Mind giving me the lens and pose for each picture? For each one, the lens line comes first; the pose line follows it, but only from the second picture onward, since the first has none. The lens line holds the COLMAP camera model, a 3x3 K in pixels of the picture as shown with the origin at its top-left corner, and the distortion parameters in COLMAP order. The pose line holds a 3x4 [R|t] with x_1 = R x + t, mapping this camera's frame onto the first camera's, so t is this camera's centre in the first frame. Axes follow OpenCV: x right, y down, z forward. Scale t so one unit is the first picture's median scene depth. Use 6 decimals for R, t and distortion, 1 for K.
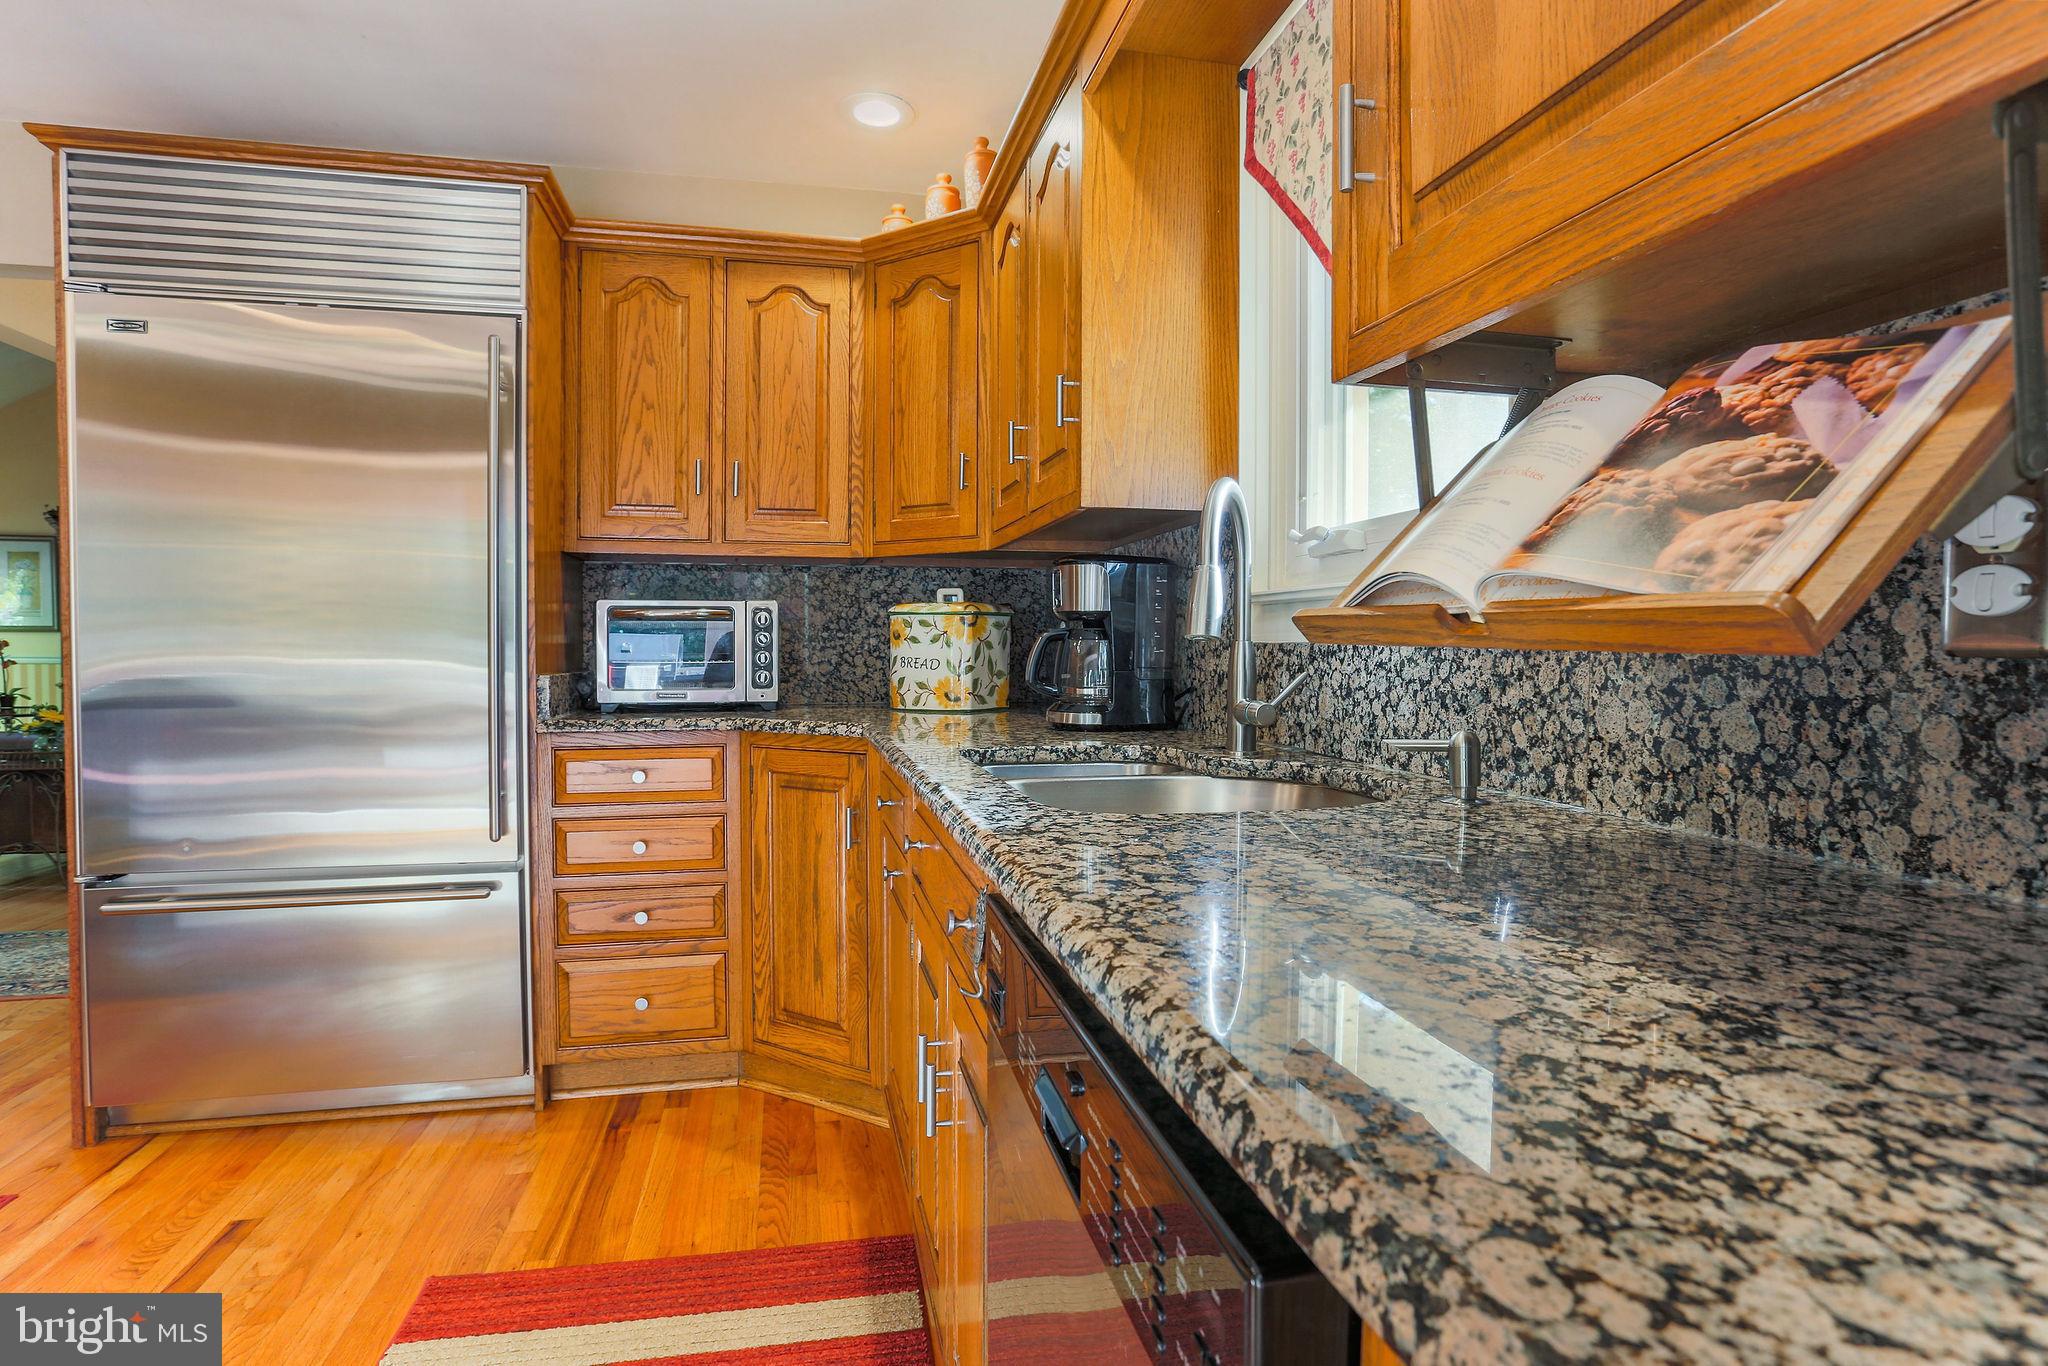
lens RADIAL K [[1090.7, 0, 1024.2], [0, 1090.7, 674.0], [0, 0, 1]] dist [-0.035926, 0.014719]
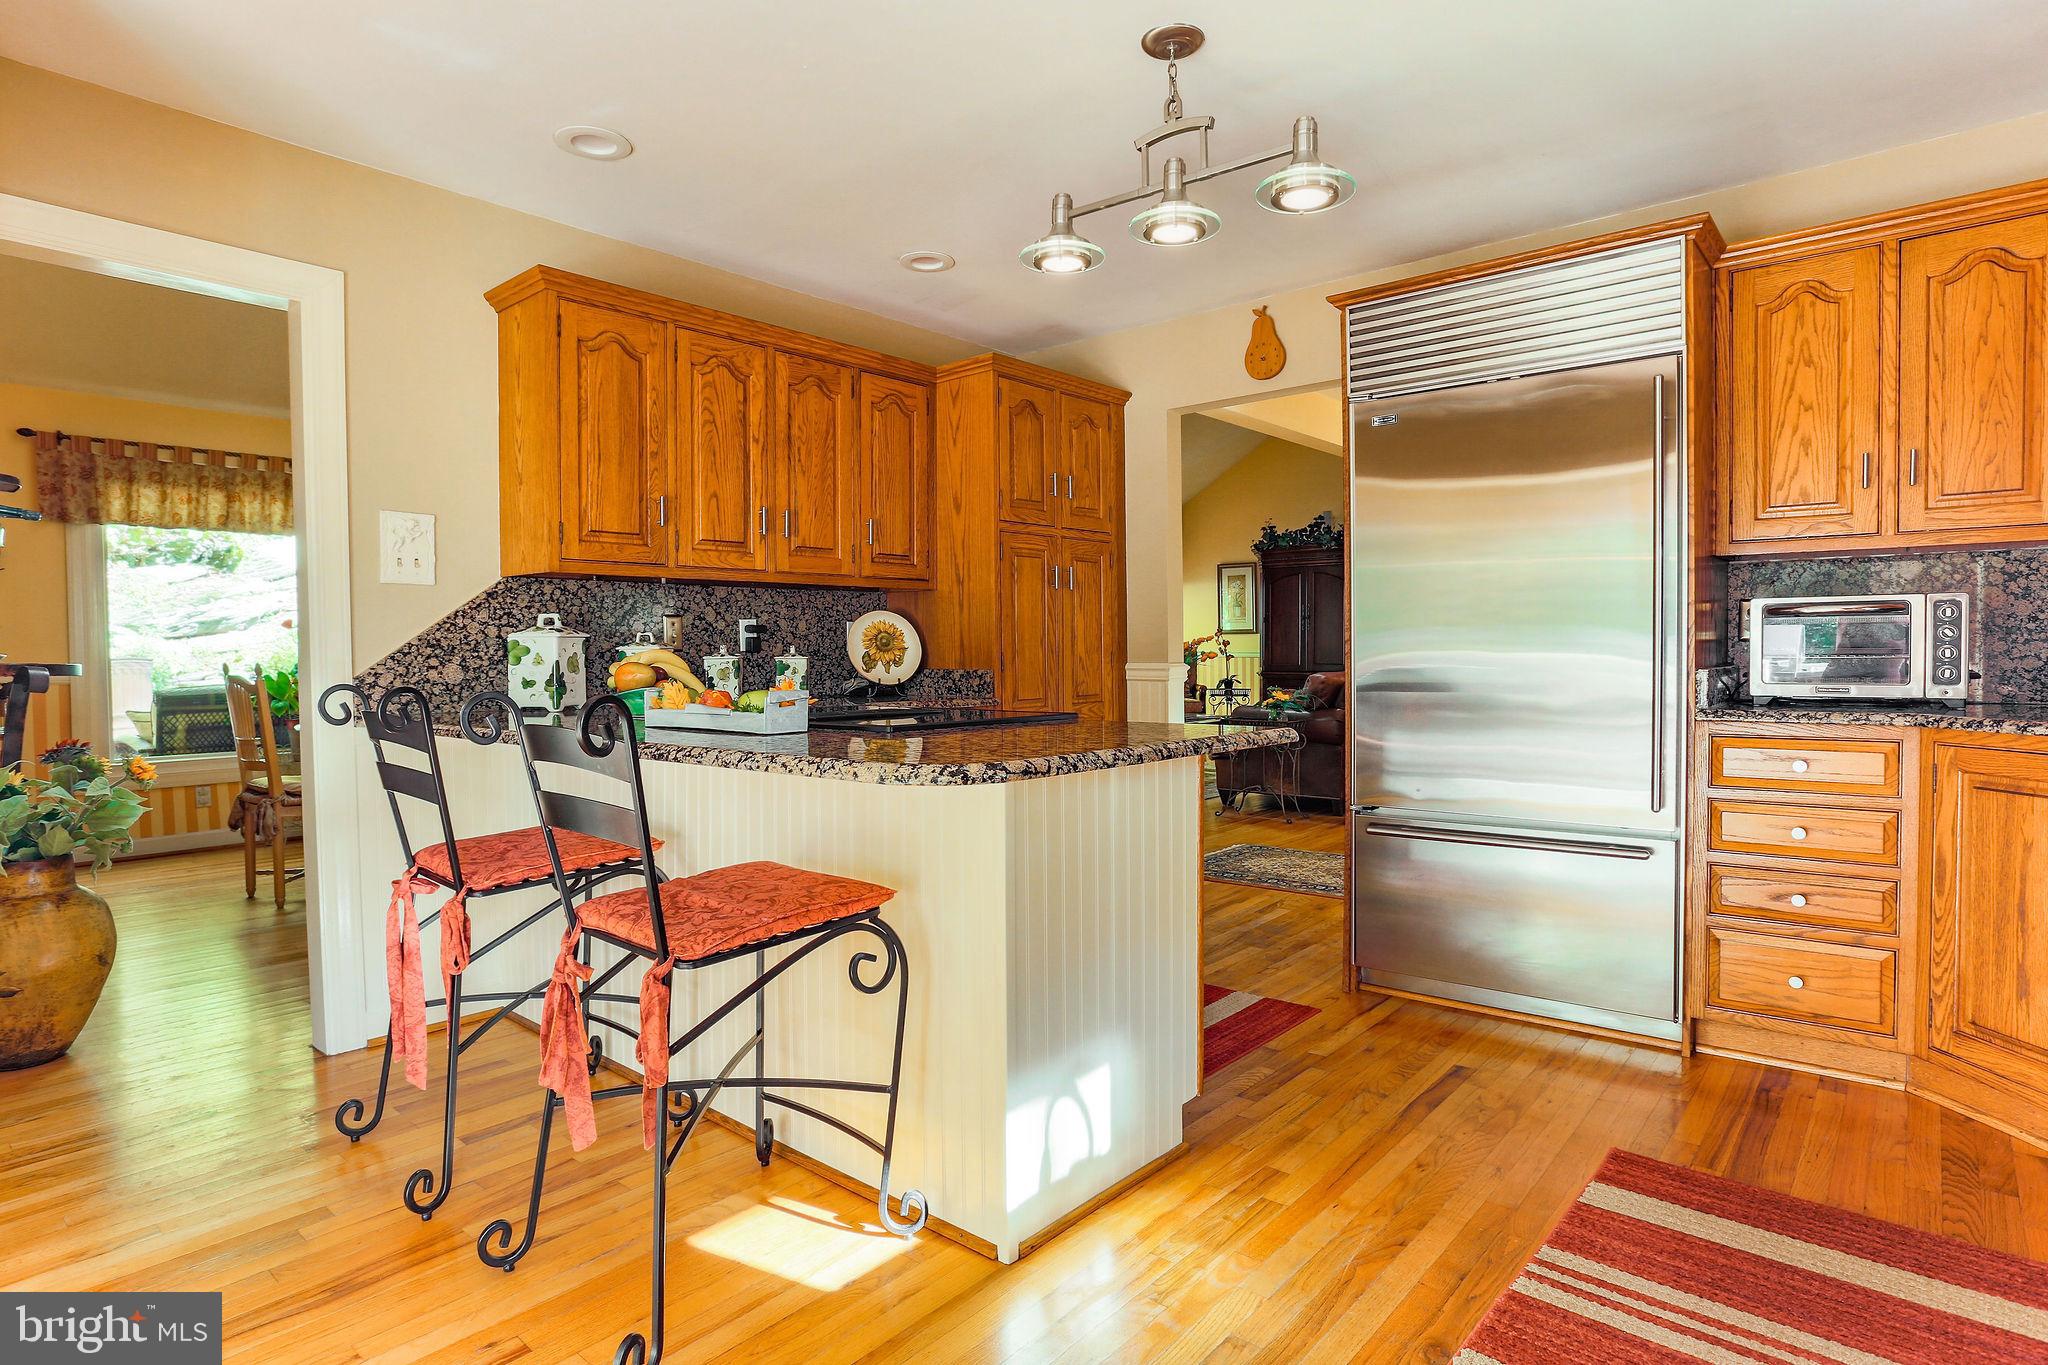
lens RADIAL K [[1090.7, 0, 1015.3], [0, 1090.7, 675.5], [0, 0, 1]] dist [-0.035926, 0.014719]
pose [[0.604892, 0.012697, -0.796207, 0.013163], [-0.006322, 0.999918, 0.011143, -0.000266], [0.796283, -0.001707, 0.604922, -0.230873]]
